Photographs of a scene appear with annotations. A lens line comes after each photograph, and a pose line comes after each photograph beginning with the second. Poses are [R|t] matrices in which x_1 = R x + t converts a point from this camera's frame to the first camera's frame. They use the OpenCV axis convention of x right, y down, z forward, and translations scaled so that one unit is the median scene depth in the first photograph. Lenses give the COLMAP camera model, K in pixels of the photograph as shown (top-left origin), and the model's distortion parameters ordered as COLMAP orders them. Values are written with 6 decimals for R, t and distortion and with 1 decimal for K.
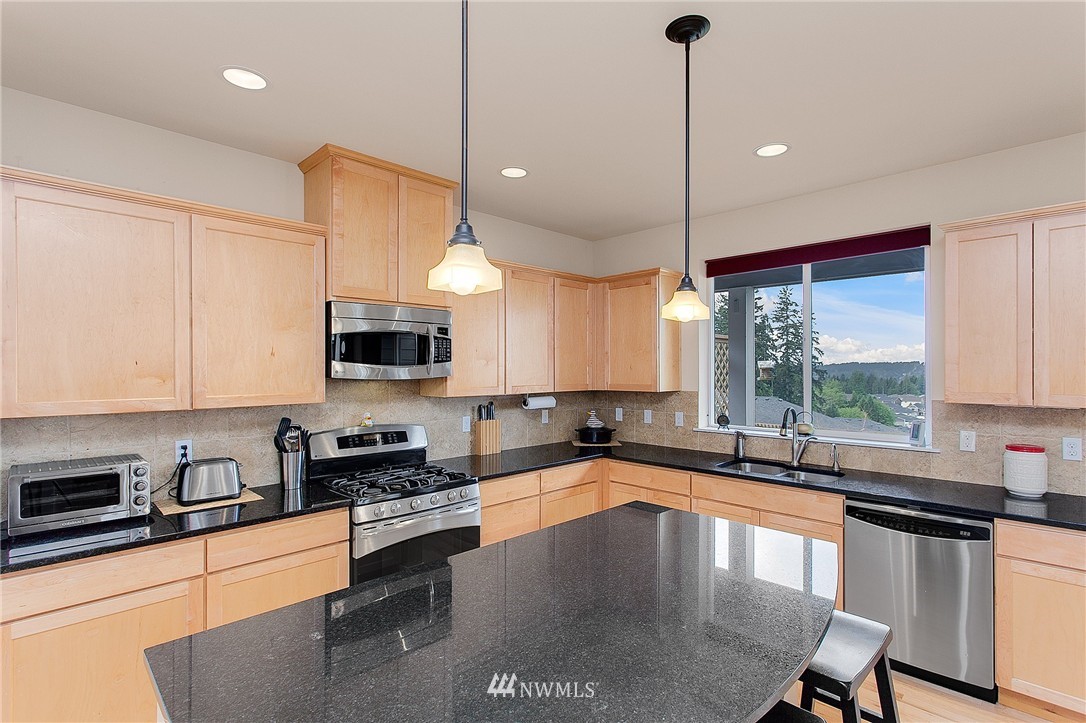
lens RADIAL K [[521.1, 0, 553.1], [0, 521.1, 367.5], [0, 0, 1]] dist [0.000221, 0.000429]
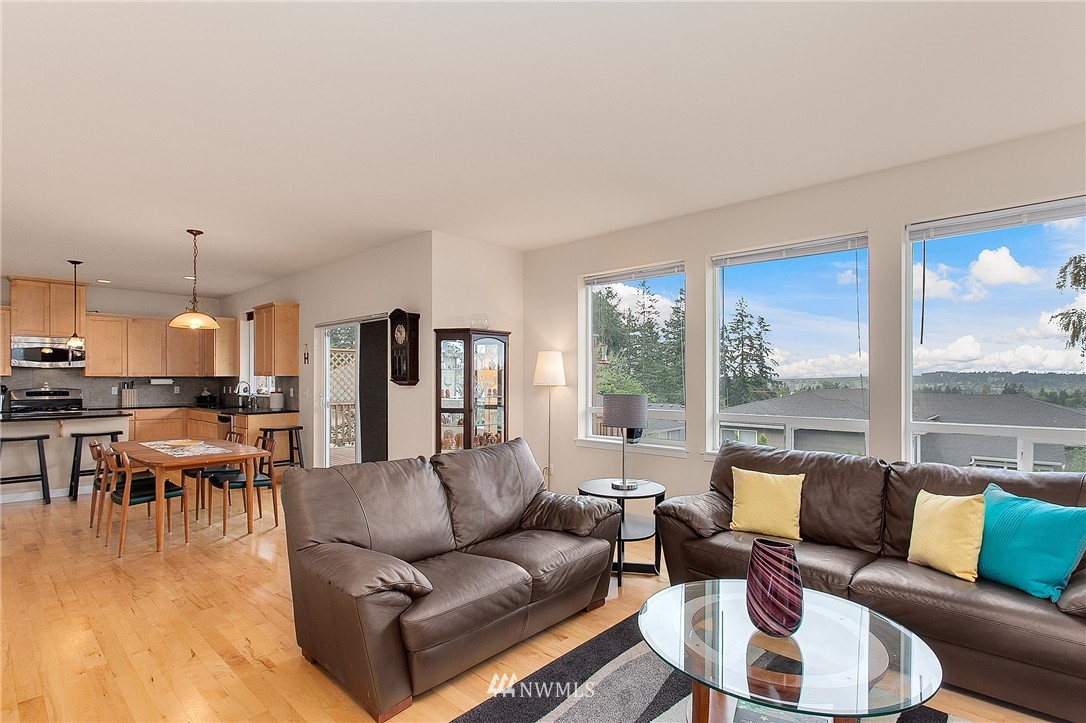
lens RADIAL K [[521.1, 0, 541.1], [0, 521.1, 384.8], [0, 0, 1]] dist [0.000221, 0.000429]
pose [[0.998946, 0.001582, 0.045867, 1.732516], [-0.002213, 0.999904, 0.013703, 0.059555], [-0.045840, -0.013790, 0.998854, -1.424894]]
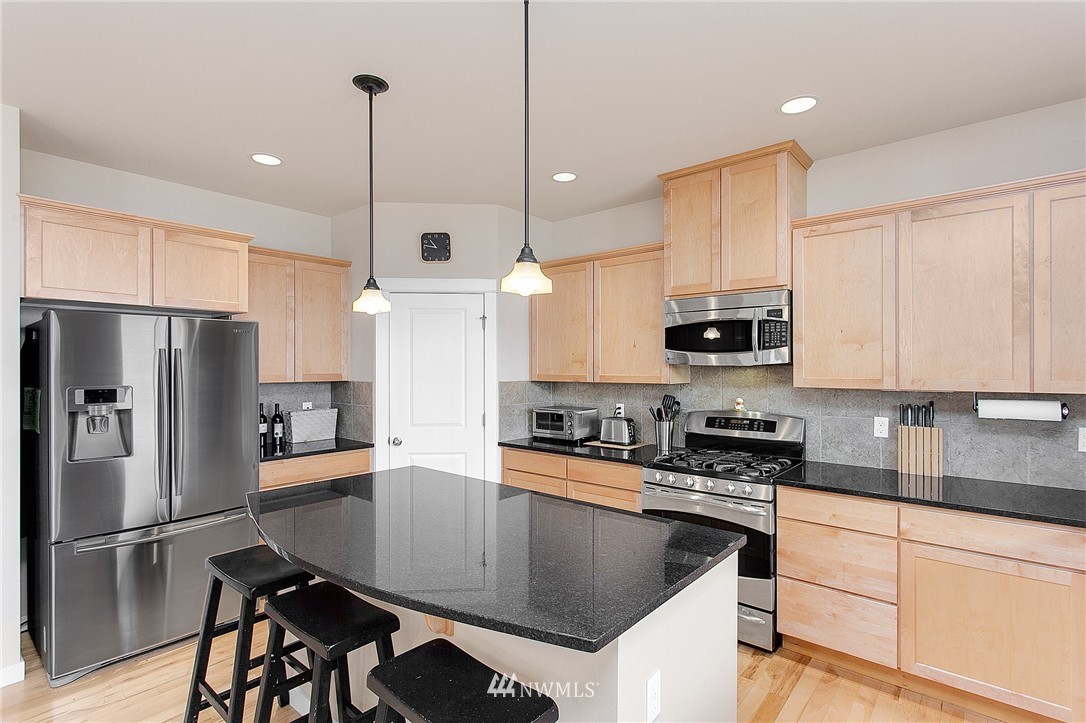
lens RADIAL K [[521.1, 0, 552.0], [0, 521.1, 363.3], [0, 0, 1]] dist [0.000221, 0.000429]
pose [[0.087171, 0.001179, -0.996193, 0.646507], [0.006653, 0.999976, 0.001765, 0.012525], [0.996171, -0.006781, 0.087161, 0.525483]]
